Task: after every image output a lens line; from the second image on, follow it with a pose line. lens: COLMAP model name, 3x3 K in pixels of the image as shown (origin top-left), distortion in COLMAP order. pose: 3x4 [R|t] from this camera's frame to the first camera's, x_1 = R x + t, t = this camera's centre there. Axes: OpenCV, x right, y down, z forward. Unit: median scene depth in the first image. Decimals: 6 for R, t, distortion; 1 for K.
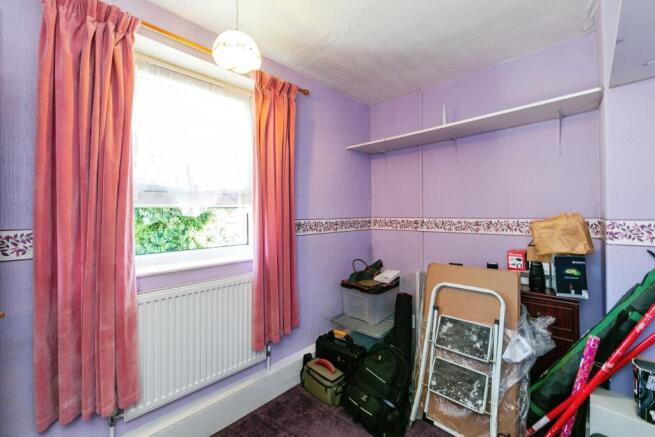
lens RADIAL K [[266.9, 0, 327.5], [0, 266.9, 210.4], [0, 0, 1]] dist [-0.000439, -0.000045]
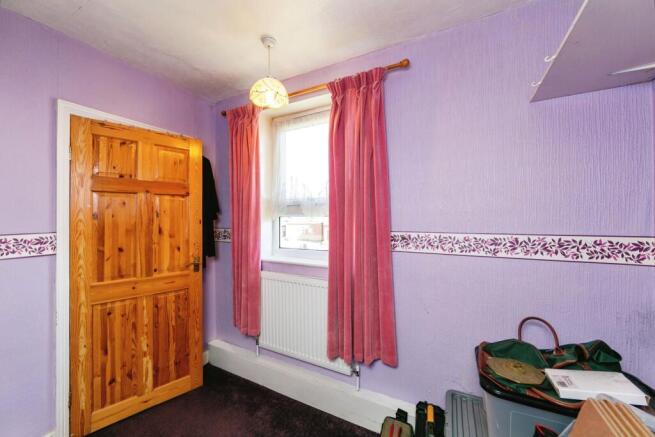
lens RADIAL K [[262.5, 0, 327.5], [0, 262.5, 218.5], [0, 0, 1]] dist [0.000544, 0.000055]
pose [[0.262768, -0.002808, -0.964855, 0.593591], [0.000714, 0.999996, -0.002715, -0.000825], [0.964859, 0.000025, 0.262769, 0.613573]]
